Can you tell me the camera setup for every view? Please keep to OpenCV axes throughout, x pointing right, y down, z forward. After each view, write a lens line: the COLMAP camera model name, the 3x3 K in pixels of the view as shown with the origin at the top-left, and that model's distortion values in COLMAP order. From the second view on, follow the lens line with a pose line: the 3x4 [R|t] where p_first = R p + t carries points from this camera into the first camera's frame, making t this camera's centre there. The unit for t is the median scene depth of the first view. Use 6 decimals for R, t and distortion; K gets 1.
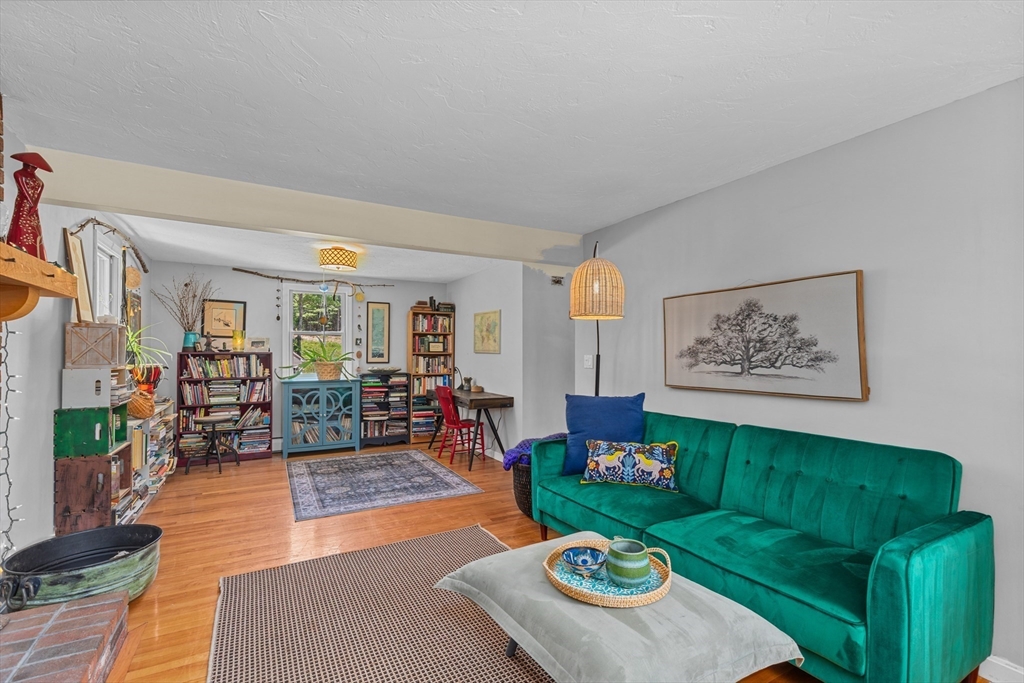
lens RADIAL K [[463.9, 0, 515.1], [0, 463.9, 347.3], [0, 0, 1]] dist [0.003770, -0.000403]
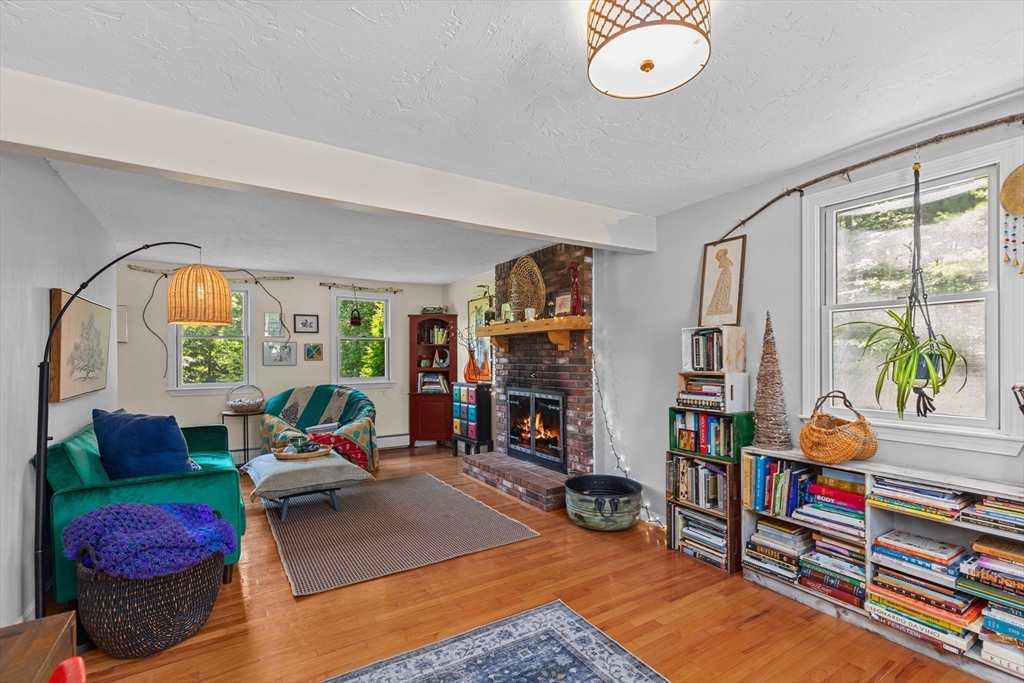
lens RADIAL K [[463.9, 0, 515.1], [0, 463.9, 347.3], [0, 0, 1]] dist [0.003770, -0.000403]
pose [[-0.998463, 0.001066, -0.055413, -0.326263], [0.002687, 0.999570, -0.029185, 0.014705], [0.055358, -0.029289, -0.998037, 1.501717]]
